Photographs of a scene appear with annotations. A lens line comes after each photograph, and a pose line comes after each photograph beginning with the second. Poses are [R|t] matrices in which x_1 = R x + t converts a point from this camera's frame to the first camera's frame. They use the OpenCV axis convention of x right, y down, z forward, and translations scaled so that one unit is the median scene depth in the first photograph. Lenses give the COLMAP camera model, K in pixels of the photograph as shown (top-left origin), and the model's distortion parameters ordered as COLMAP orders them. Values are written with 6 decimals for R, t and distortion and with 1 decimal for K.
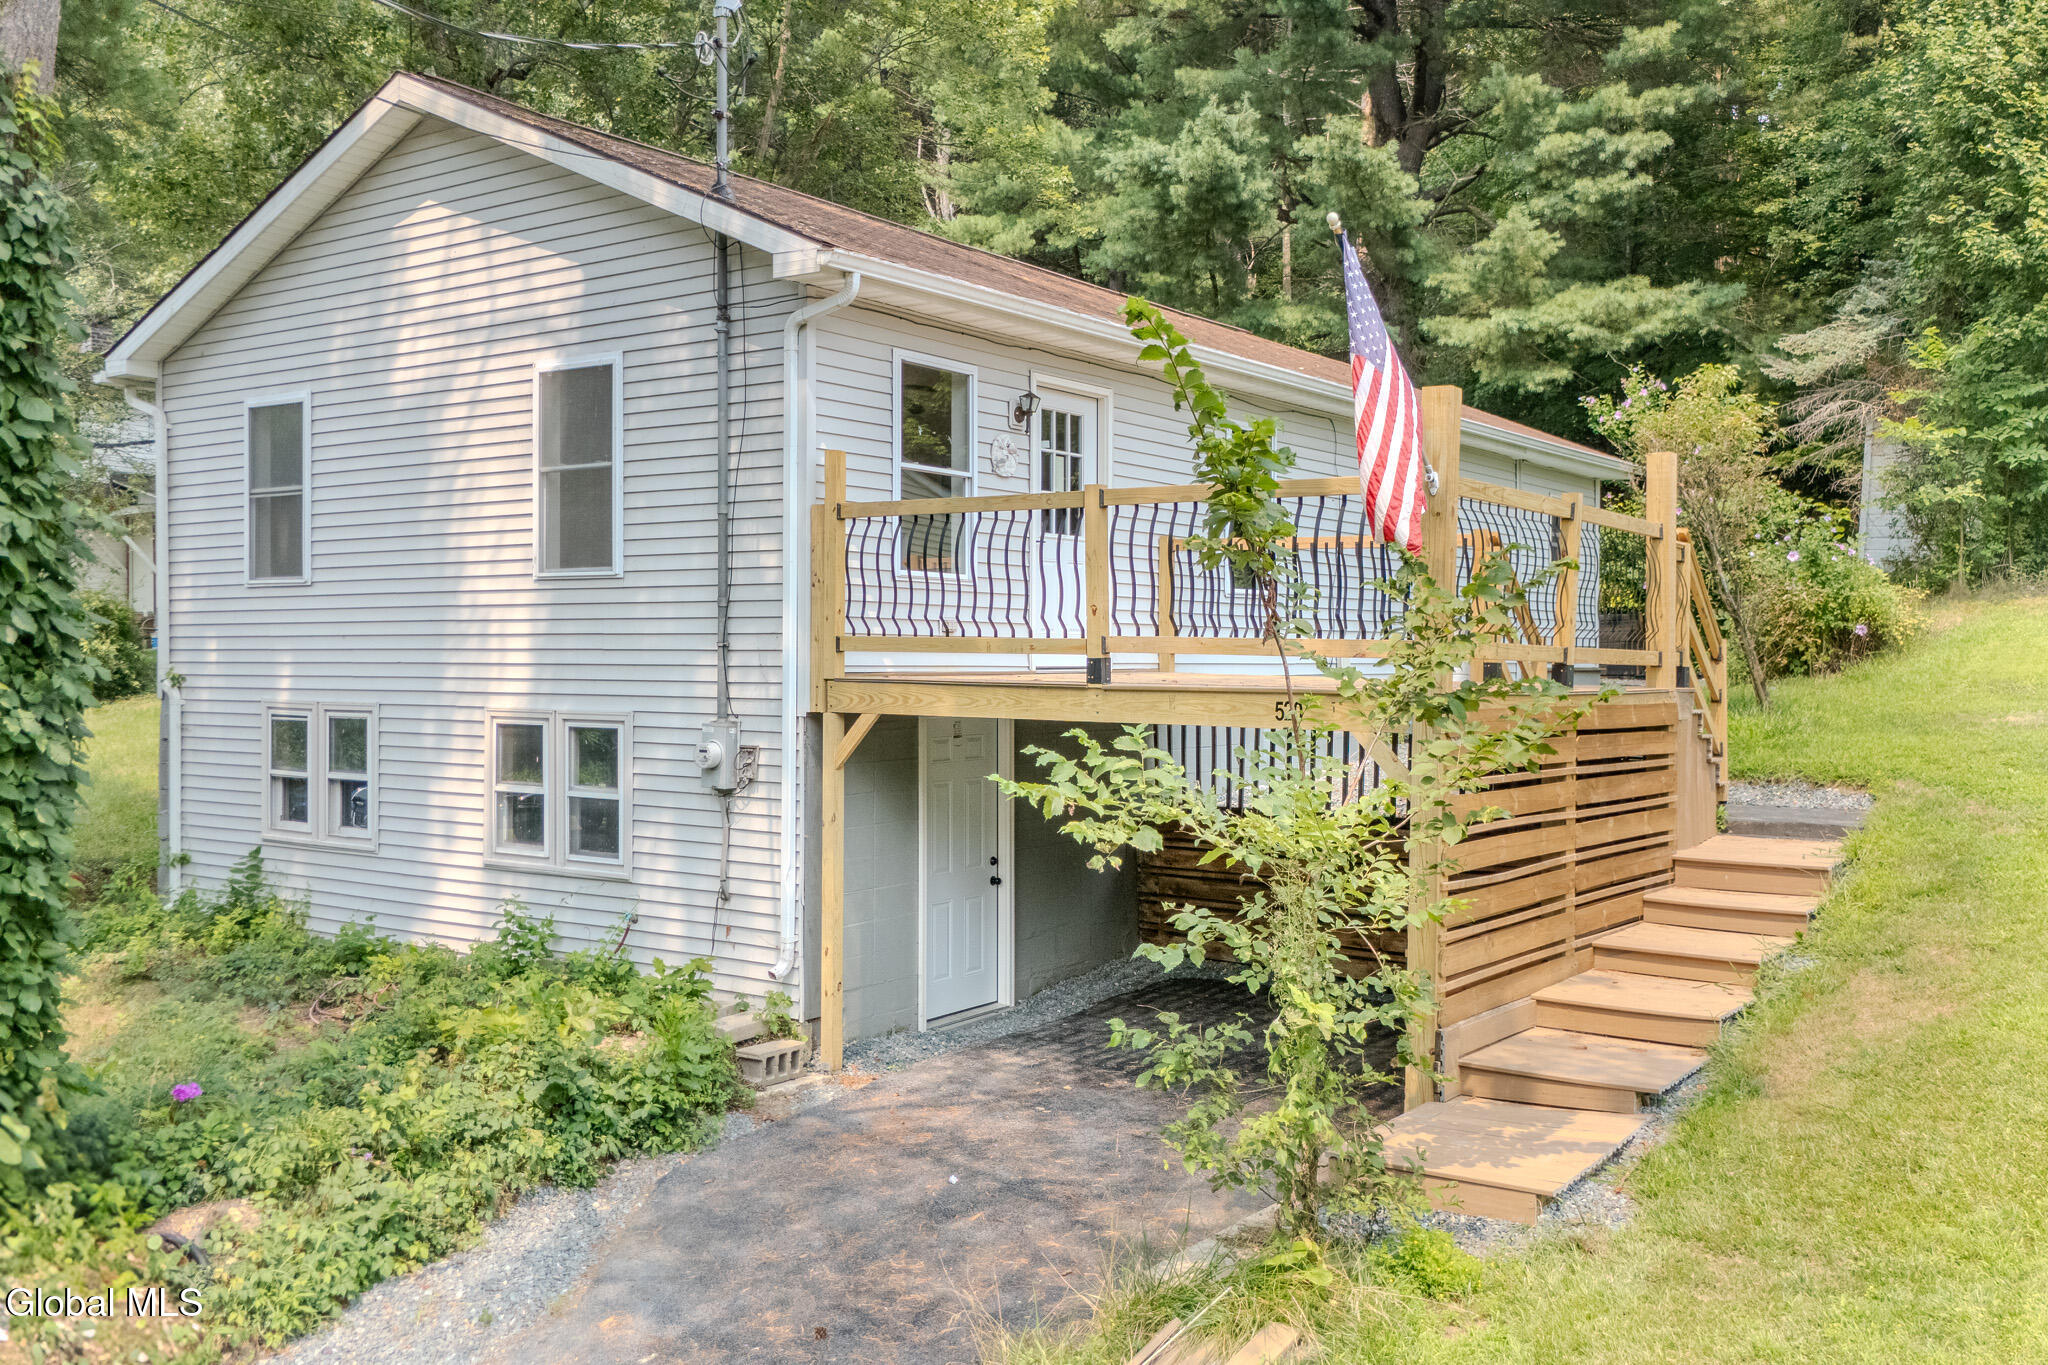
lens RADIAL K [[1787.0, 0, 1033.8], [0, 1787.0, 634.7], [0, 0, 1]] dist [0.085829, -0.107538]
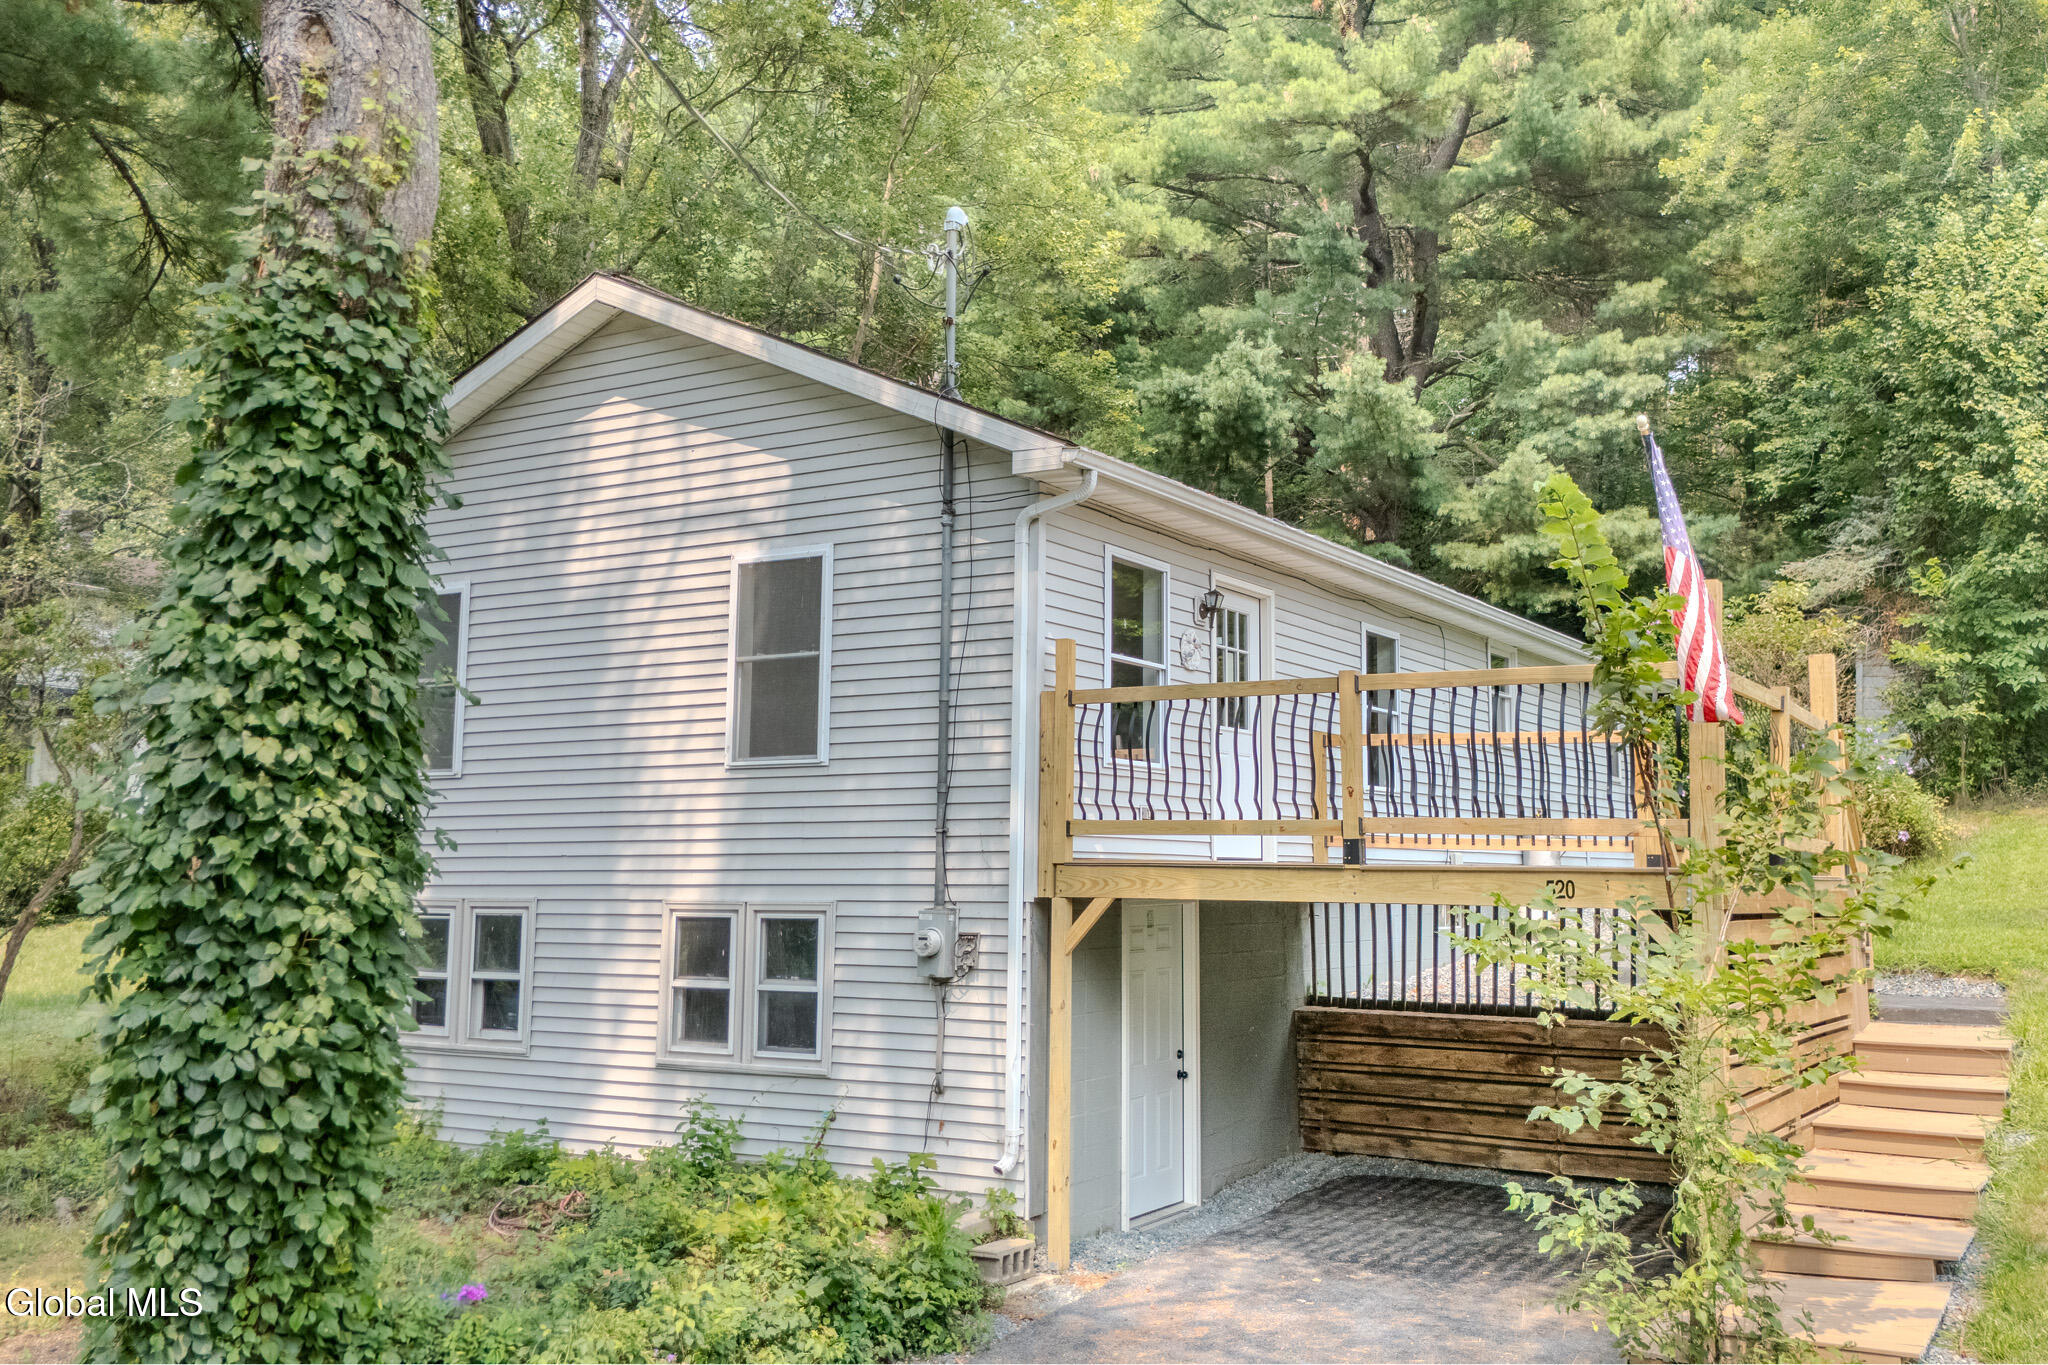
lens RADIAL K [[1787.0, 0, 1095.4], [0, 1787.0, 636.5], [0, 0, 1]] dist [0.085829, -0.107538]
pose [[0.994184, 0.013946, 0.106792, -0.184891], [-0.000354, 0.991999, -0.126249, 0.022433], [-0.107698, 0.125477, 0.986234, -0.011133]]
